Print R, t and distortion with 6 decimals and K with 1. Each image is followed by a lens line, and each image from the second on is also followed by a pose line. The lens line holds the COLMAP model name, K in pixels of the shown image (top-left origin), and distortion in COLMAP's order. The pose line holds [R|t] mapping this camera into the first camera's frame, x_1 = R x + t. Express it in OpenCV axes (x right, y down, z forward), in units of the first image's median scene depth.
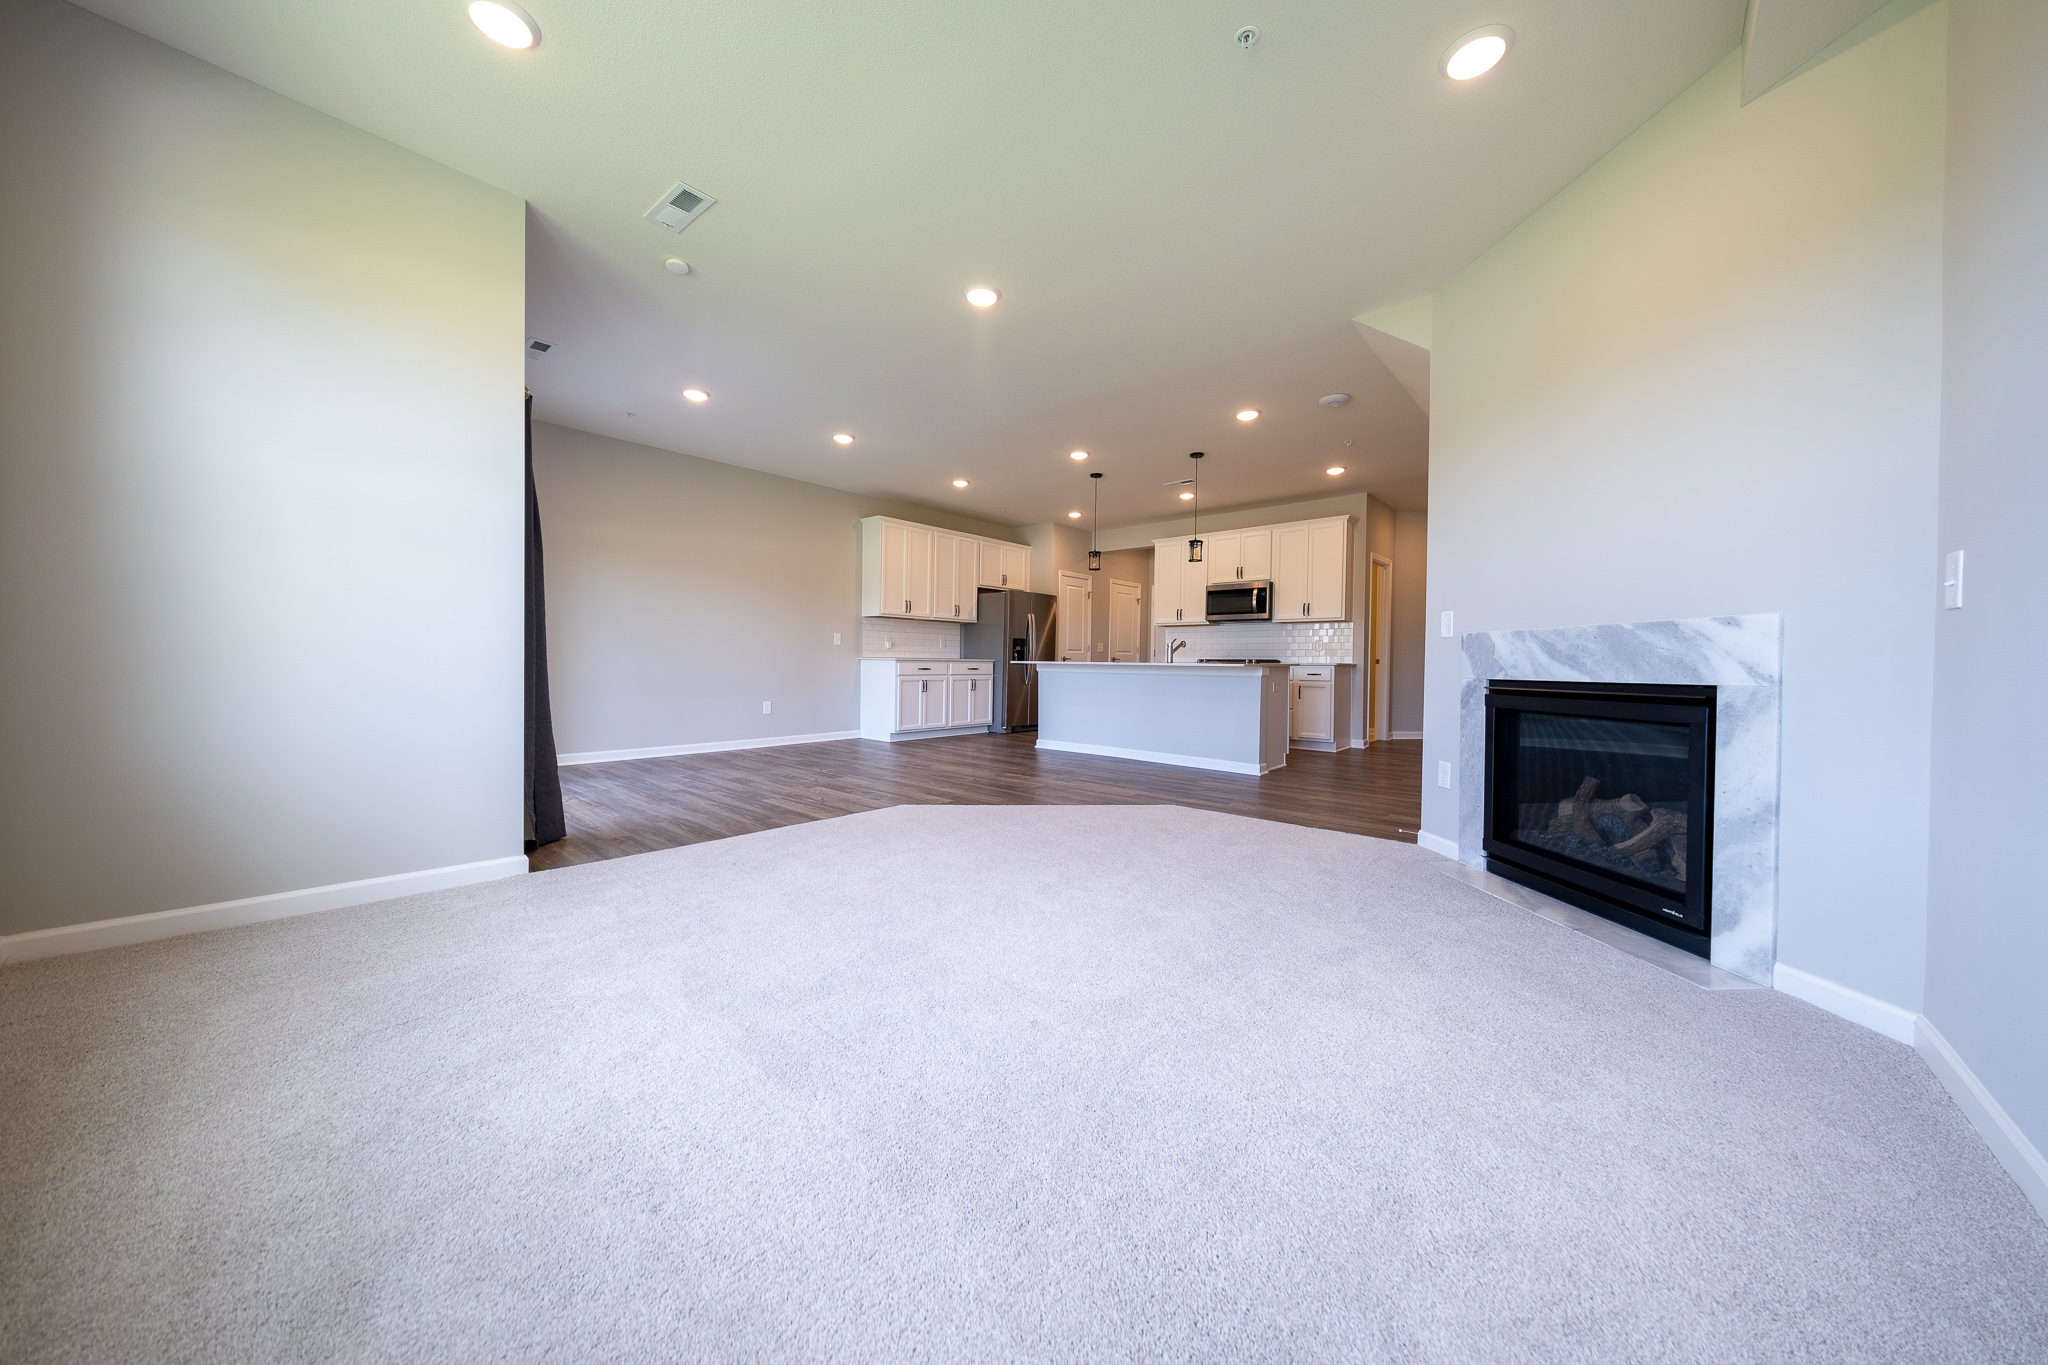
lens RADIAL K [[691.2, 0, 1022.2], [0, 691.2, 671.9], [0, 0, 1]] dist [0.008030, -0.000137]
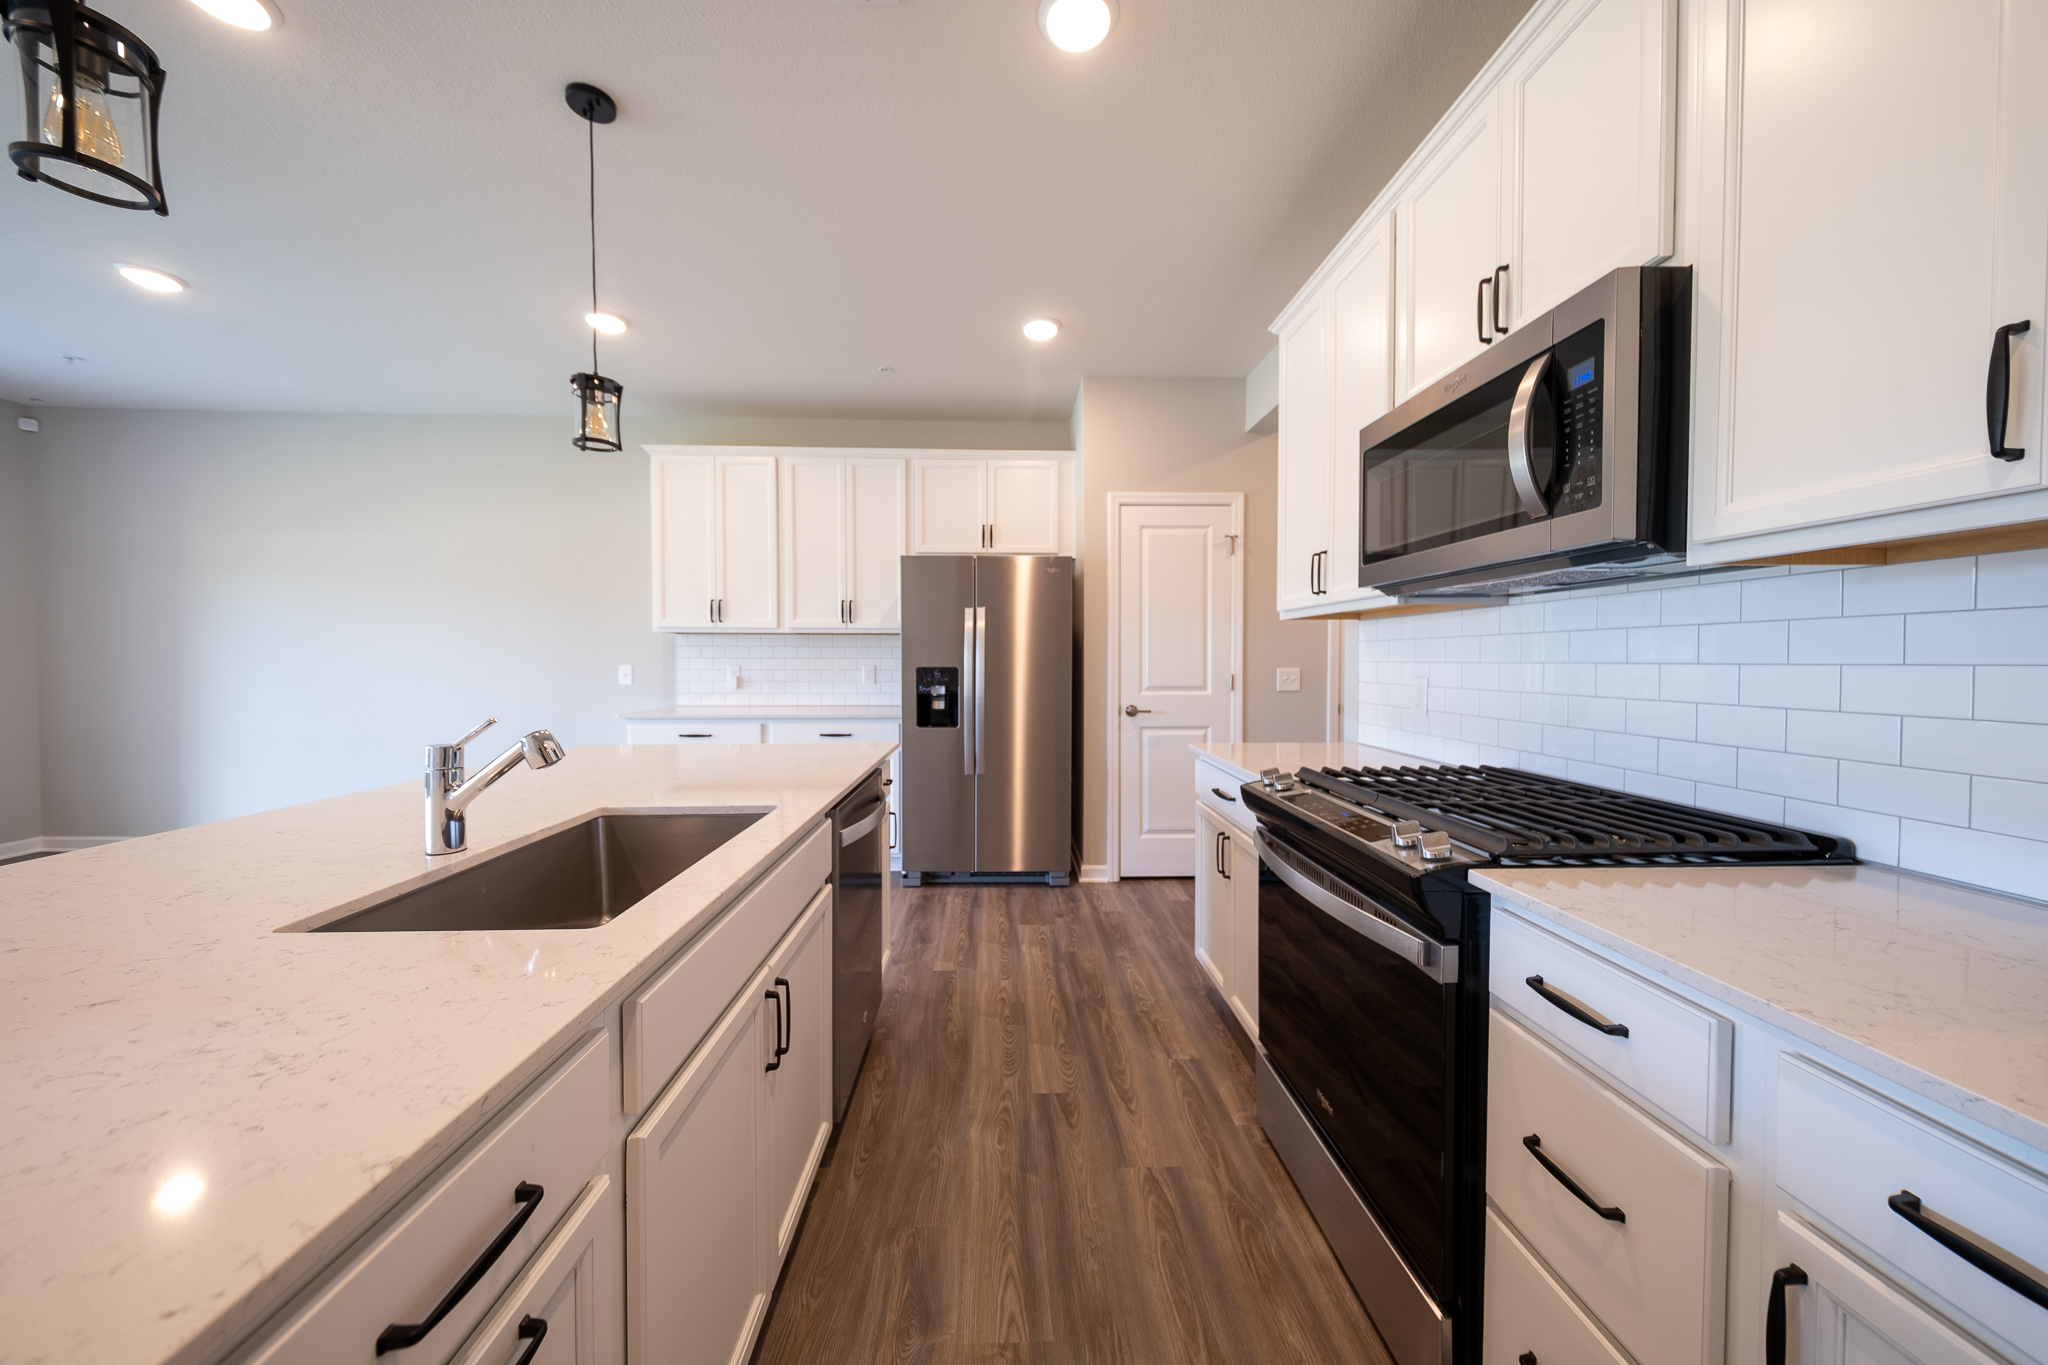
lens RADIAL K [[691.2, 0, 1027.4], [0, 691.2, 670.7], [0, 0, 1]] dist [0.008030, -0.000137]
pose [[0.682698, 0.002680, -0.730695, 0.371391], [-0.005083, 0.999986, -0.001081, -0.049385], [0.730683, 0.004452, 0.682703, 0.805958]]
